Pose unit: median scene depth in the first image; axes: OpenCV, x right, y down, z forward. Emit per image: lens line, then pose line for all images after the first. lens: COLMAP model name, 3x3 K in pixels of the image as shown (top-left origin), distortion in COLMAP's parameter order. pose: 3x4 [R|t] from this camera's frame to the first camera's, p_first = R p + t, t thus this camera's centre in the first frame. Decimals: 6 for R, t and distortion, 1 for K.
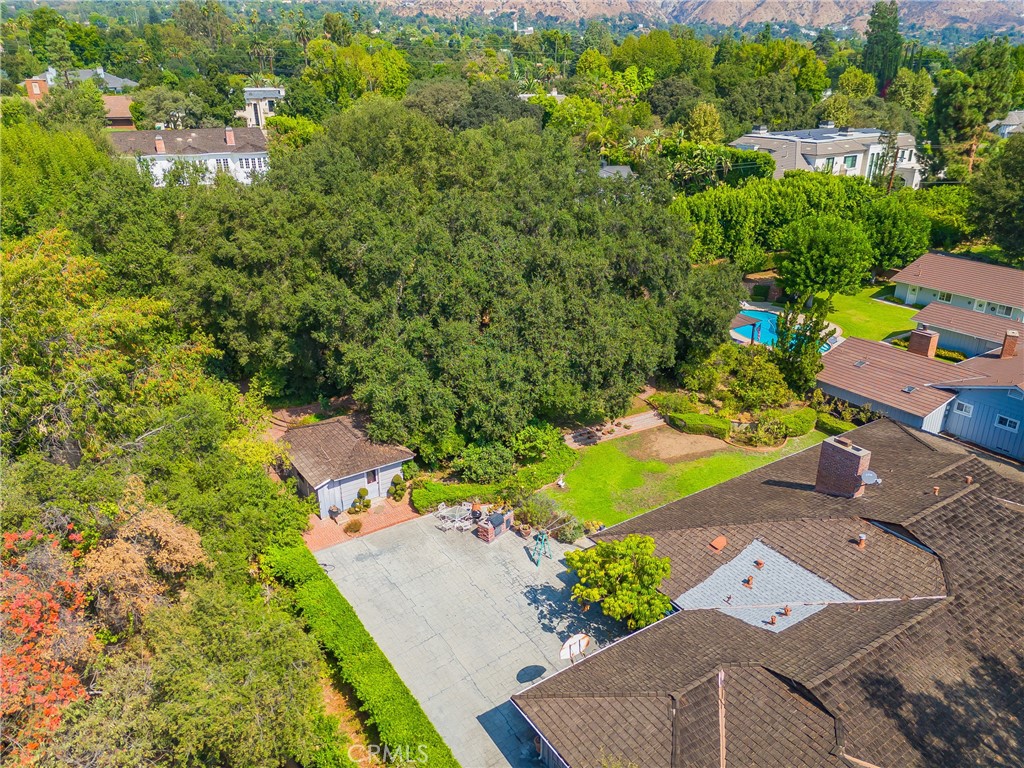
lens RADIAL K [[757.9, 0, 510.2], [0, 757.9, 387.3], [0, 0, 1]] dist [0.063642, -0.054521]
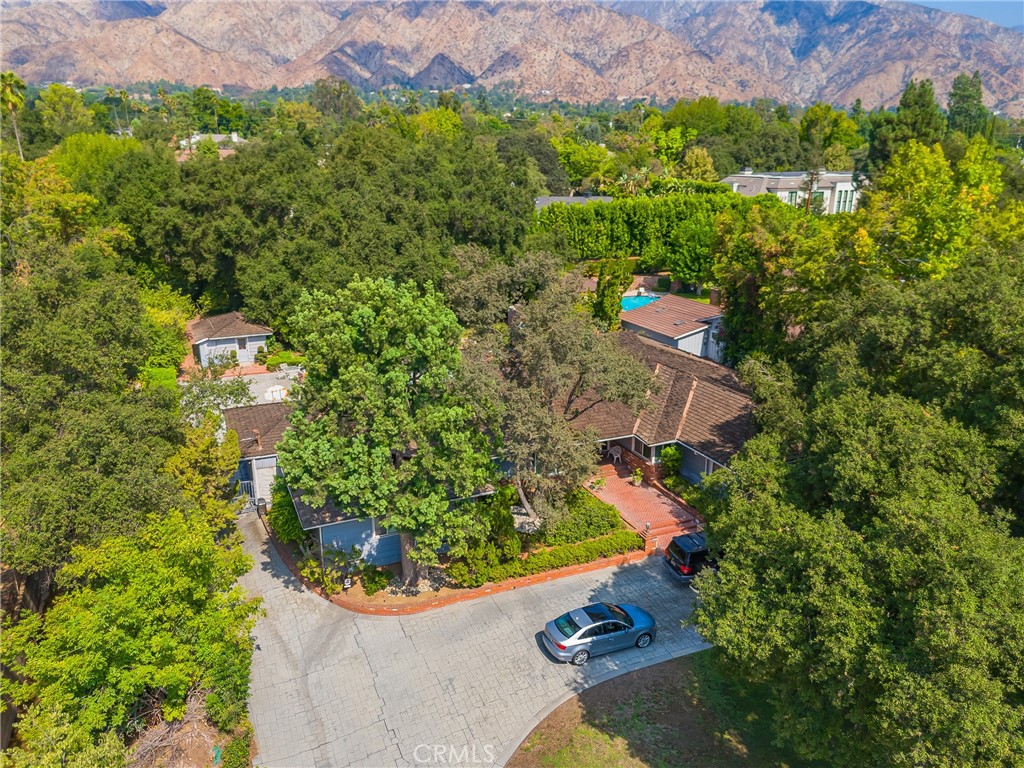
lens RADIAL K [[761.5, 0, 508.1], [0, 761.5, 384.8], [0, 0, 1]] dist [0.063587, -0.056829]
pose [[0.985092, 0.056421, -0.162512, 0.324456], [-0.072526, 0.992838, -0.094938, 0.174704], [0.155991, 0.105309, 0.982129, -0.191261]]
